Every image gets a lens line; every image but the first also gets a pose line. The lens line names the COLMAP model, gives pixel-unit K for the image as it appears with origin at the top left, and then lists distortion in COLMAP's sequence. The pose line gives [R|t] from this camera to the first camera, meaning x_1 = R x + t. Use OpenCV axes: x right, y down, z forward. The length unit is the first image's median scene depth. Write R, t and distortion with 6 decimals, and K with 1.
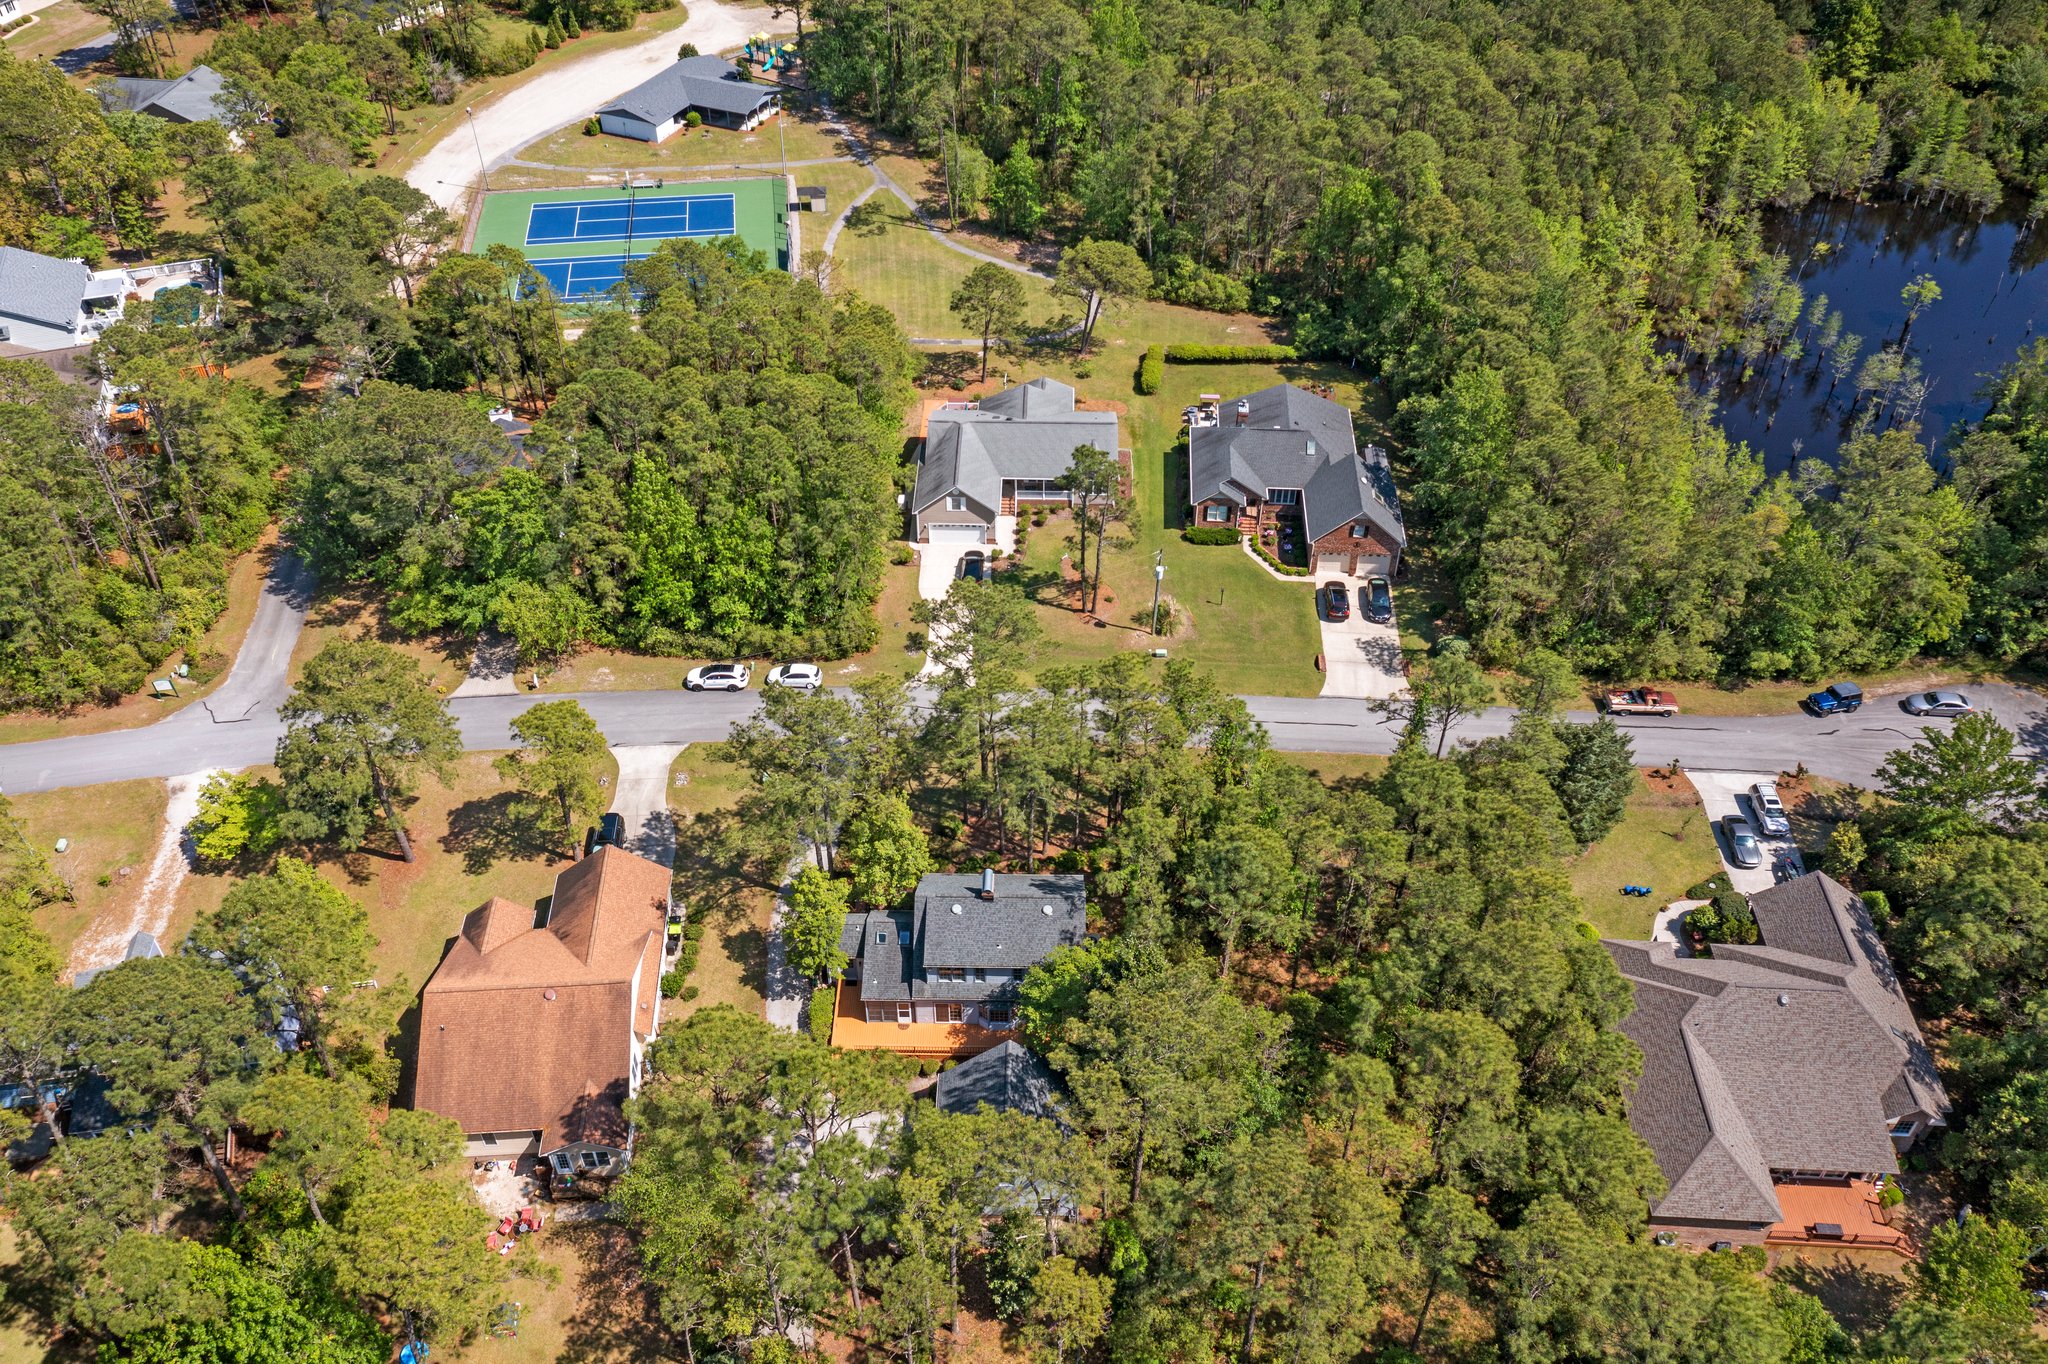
lens RADIAL K [[1743.2, 0, 1024.3], [0, 1743.2, 682.9], [0, 0, 1]] dist [0.018775, 0.000190]
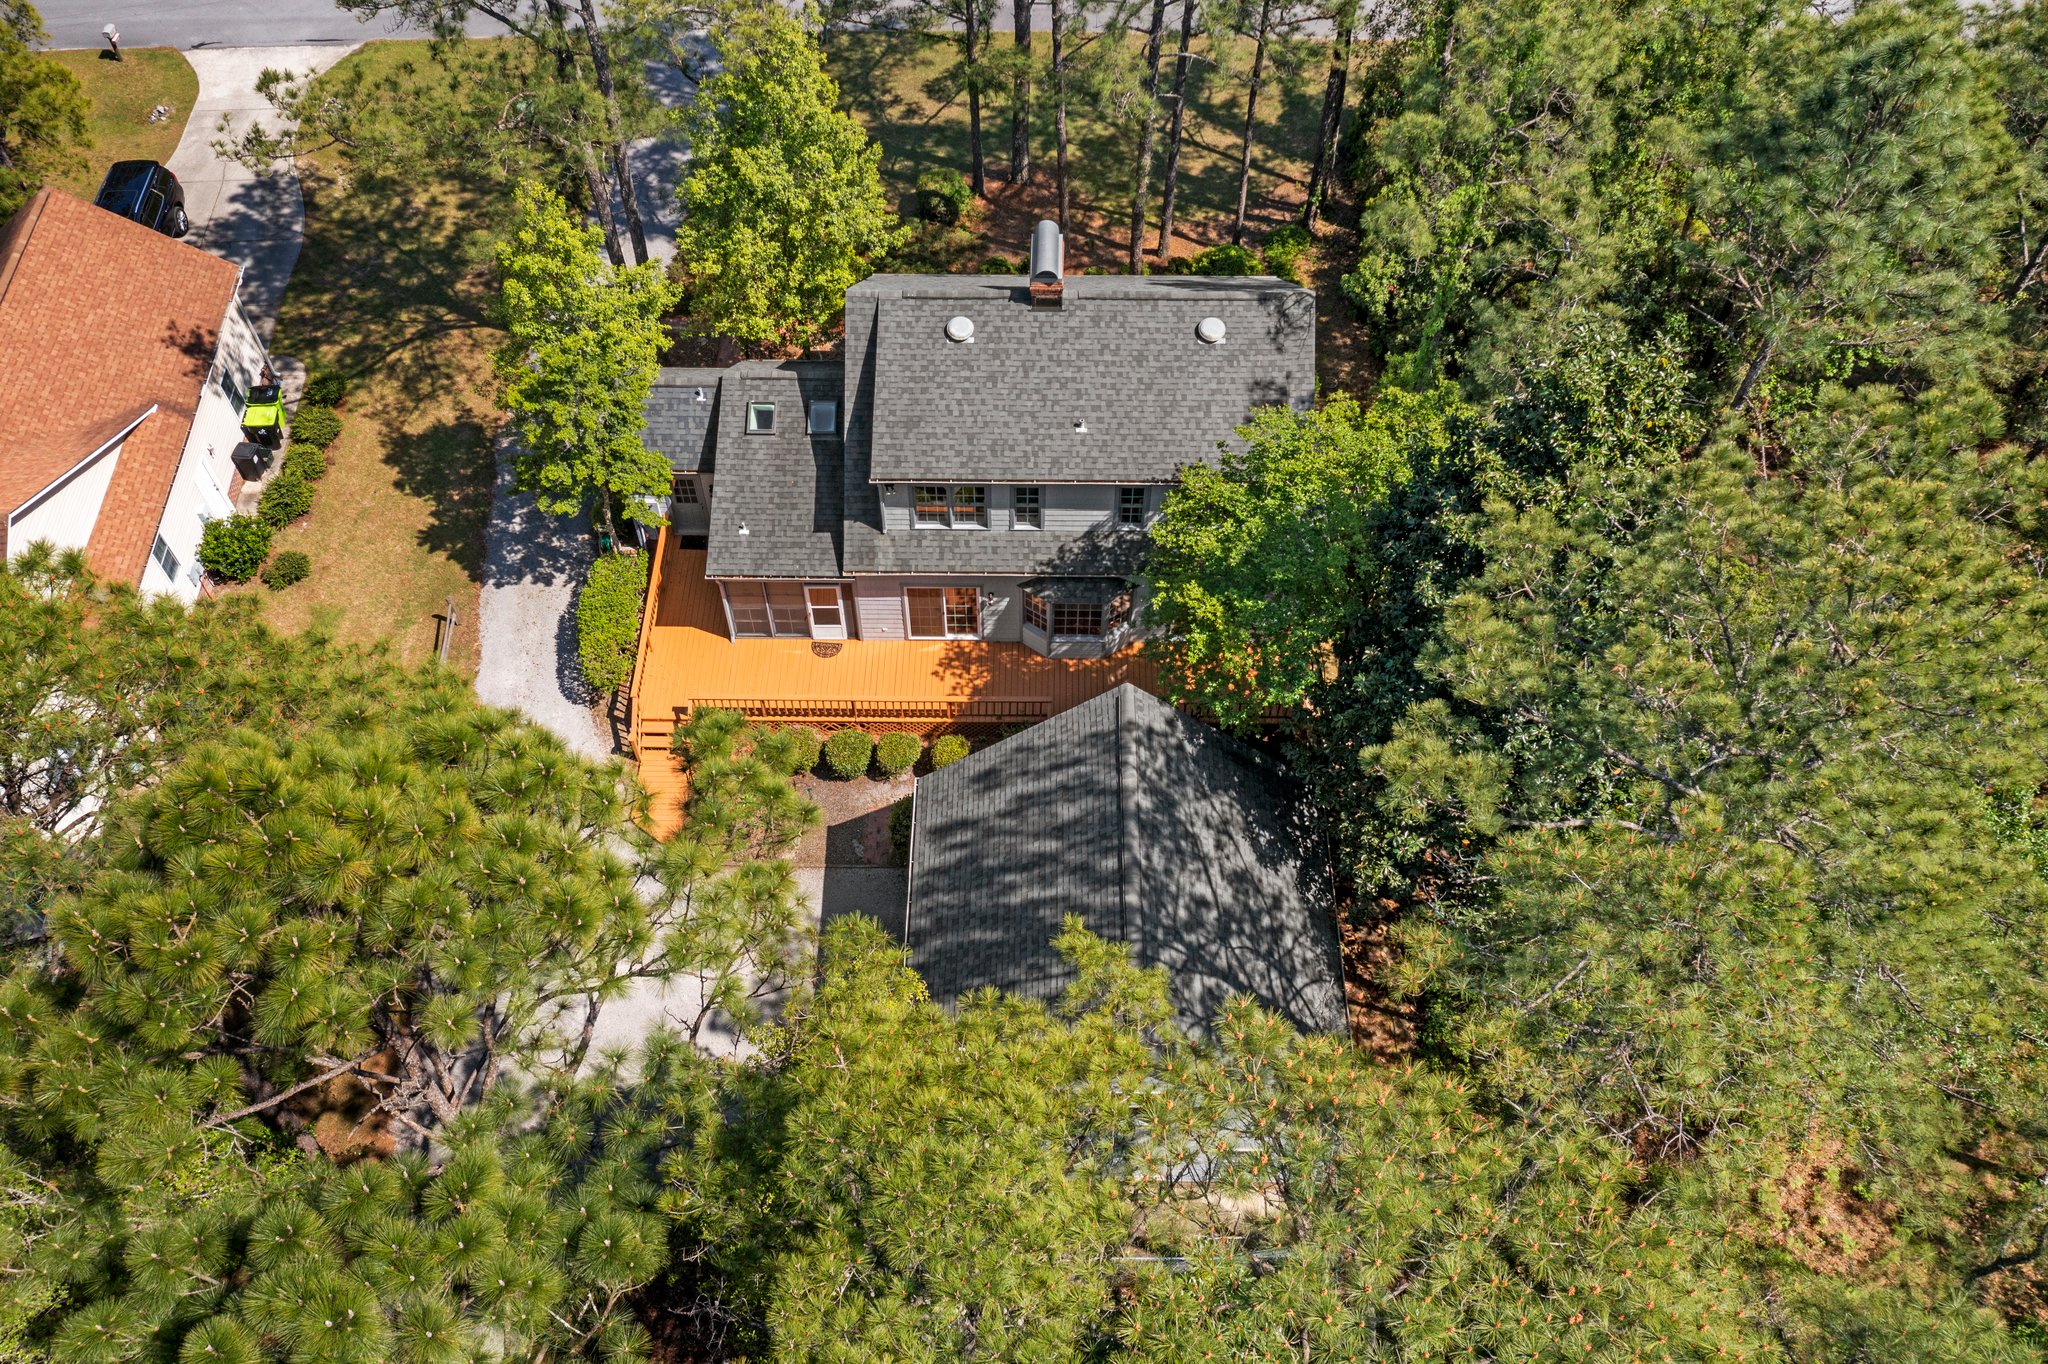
lens RADIAL K [[1566.1, 0, 1029.6], [0, 1566.1, 676.4], [0, 0, 1]] dist [0.016387, 0.003803]
pose [[0.999964, -0.005706, 0.006265, -0.026653], [0.004319, 0.979258, 0.202569, 0.133125], [-0.007291, -0.202535, 0.979248, 0.659654]]
